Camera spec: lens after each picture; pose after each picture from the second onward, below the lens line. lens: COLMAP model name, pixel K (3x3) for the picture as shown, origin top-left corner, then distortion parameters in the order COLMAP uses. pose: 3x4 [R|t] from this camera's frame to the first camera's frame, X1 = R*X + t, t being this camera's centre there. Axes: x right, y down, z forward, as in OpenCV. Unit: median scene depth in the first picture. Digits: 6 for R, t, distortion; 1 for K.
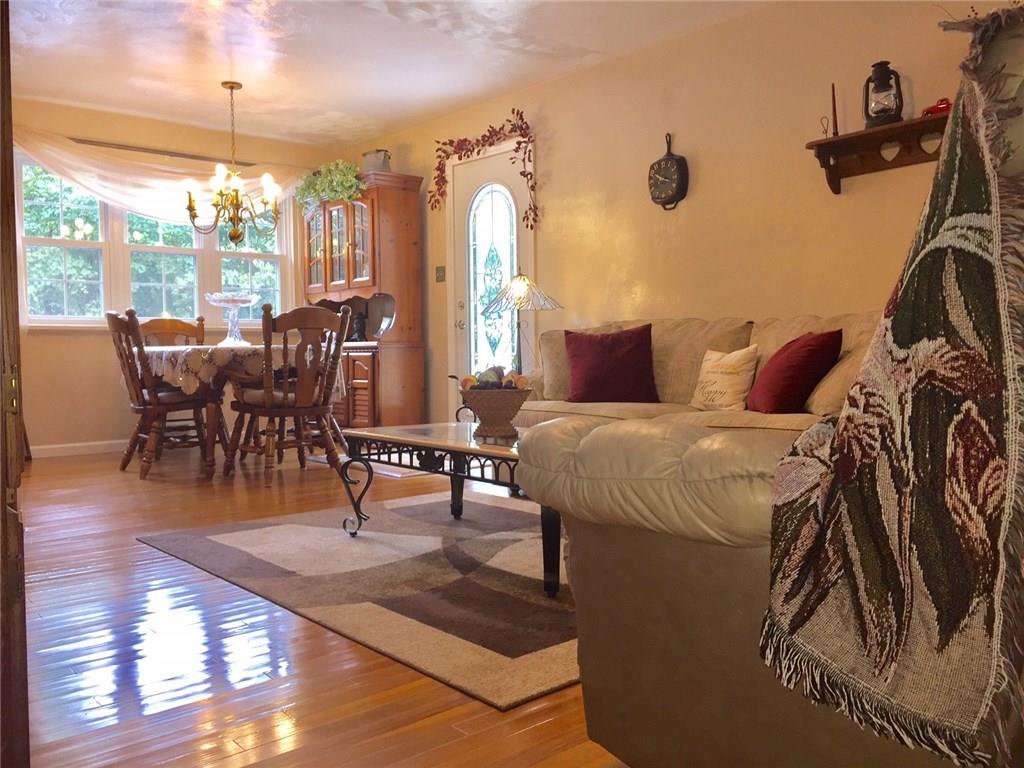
lens RADIAL K [[867.2, 0, 546.1], [0, 867.2, 375.5], [0, 0, 1]] dist [0.090684, -0.116939]
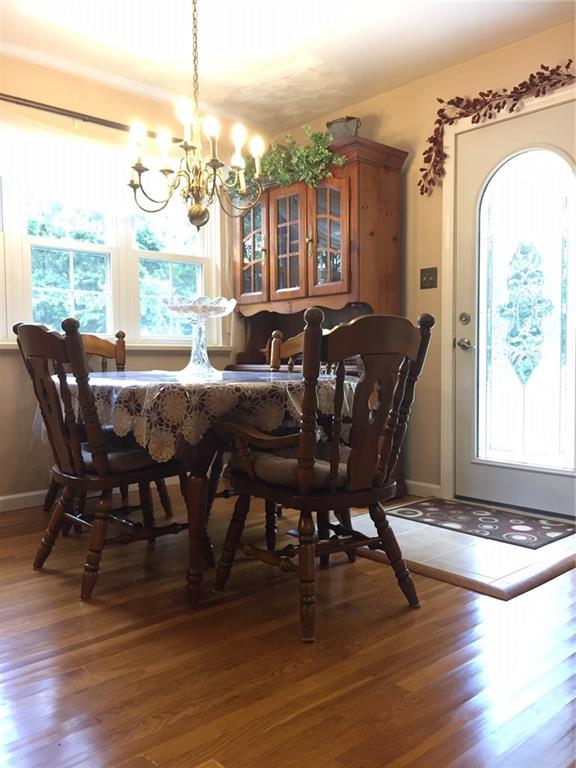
lens RADIAL K [[650.4, 0, 303.5], [0, 650.4, 384.1], [0, 0, 1]] dist [0.090684, -0.116939]
pose [[0.999900, 0.008054, 0.011656, -0.244416], [-0.008181, 0.999907, 0.010897, -0.028767], [-0.011567, -0.010992, 0.999873, 0.428391]]
